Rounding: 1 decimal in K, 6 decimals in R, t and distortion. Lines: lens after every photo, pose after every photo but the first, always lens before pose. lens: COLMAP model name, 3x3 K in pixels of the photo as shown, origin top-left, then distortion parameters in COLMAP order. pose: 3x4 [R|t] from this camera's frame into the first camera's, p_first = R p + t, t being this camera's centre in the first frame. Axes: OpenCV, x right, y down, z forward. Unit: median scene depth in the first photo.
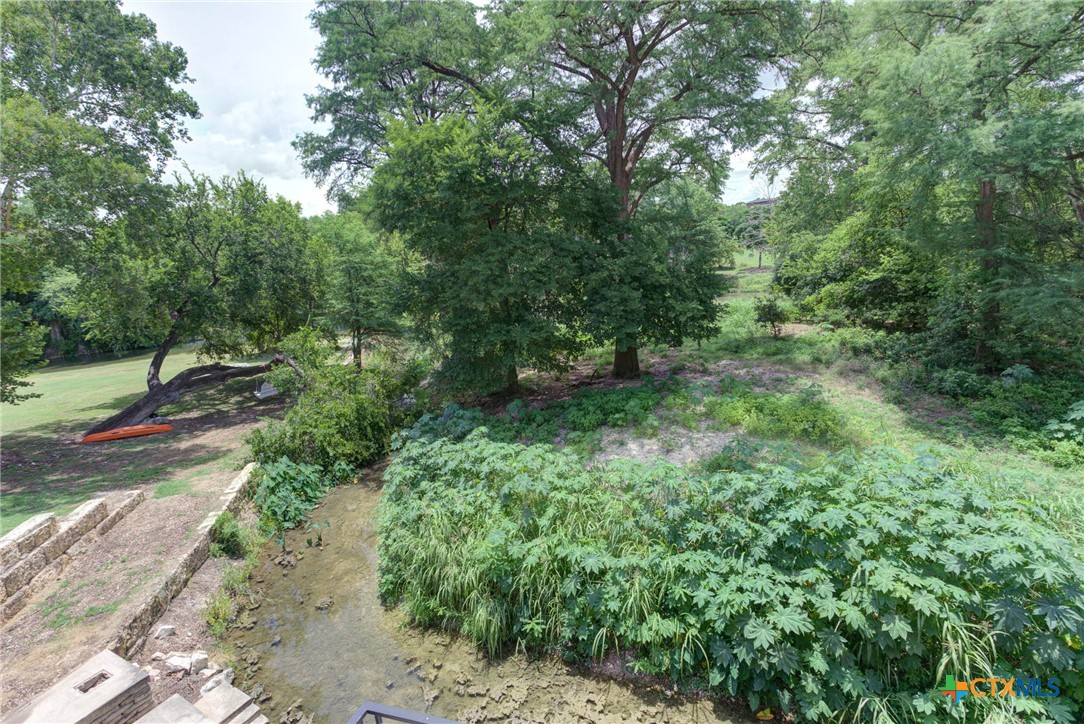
lens RADIAL K [[564.5, 0, 546.1], [0, 564.5, 387.8], [0, 0, 1]] dist [-0.000053, 0.000268]
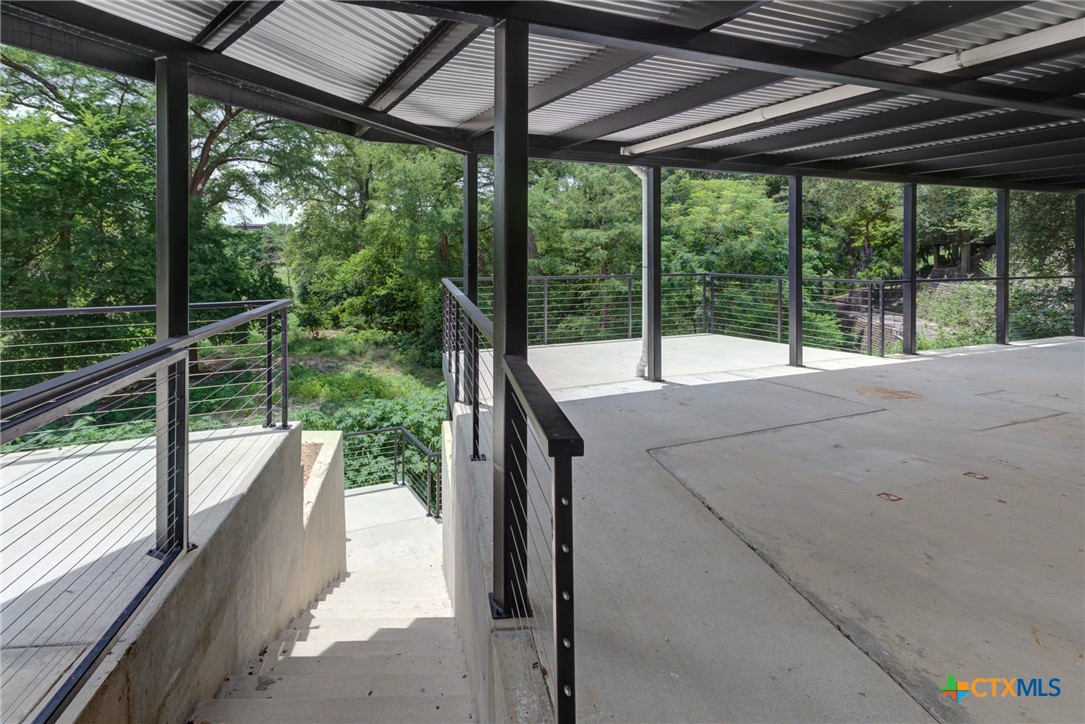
lens RADIAL K [[565.0, 0, 546.6], [0, 565.0, 387.9], [0, 0, 1]] dist [-0.000053, 0.000268]
pose [[0.638365, -0.086909, 0.764812, -0.262201], [0.122669, 0.992393, 0.010382, 0.077003], [-0.759897, 0.087191, 0.644170, -0.211985]]
